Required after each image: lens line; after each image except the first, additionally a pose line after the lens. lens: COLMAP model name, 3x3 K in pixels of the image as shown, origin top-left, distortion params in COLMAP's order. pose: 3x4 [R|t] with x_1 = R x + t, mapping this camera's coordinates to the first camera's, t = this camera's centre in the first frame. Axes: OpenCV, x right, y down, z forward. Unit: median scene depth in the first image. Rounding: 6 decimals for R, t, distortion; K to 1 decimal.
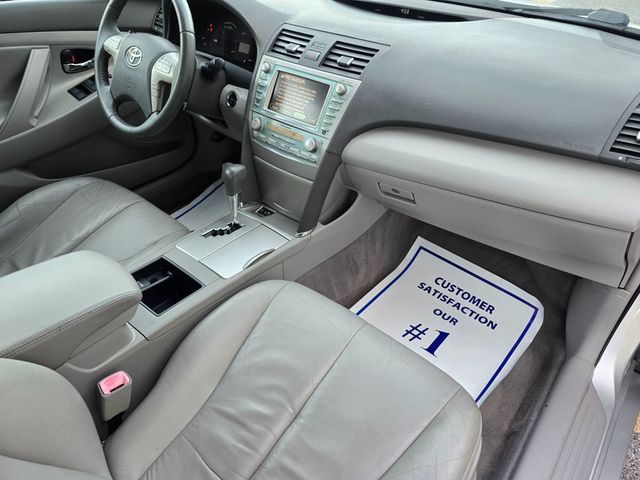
lens RADIAL K [[429.8, 0, 320.9], [0, 429.8, 230.1], [0, 0, 1]] dist [0.053133, -0.042098]
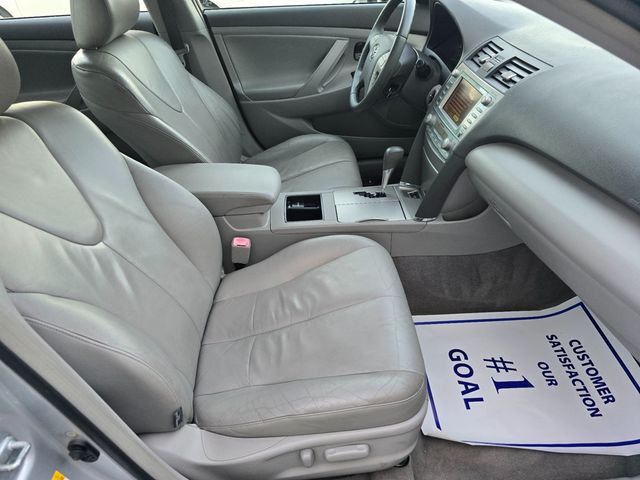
lens RADIAL K [[429.8, 0, 321.7], [0, 429.8, 243.7], [0, 0, 1]] dist [0.036331, -0.002547]
pose [[0.675598, 0.392332, -0.624214, 0.509876], [-0.382308, 0.910357, 0.158400, -0.012678], [0.630403, 0.131627, 0.765027, -0.032634]]
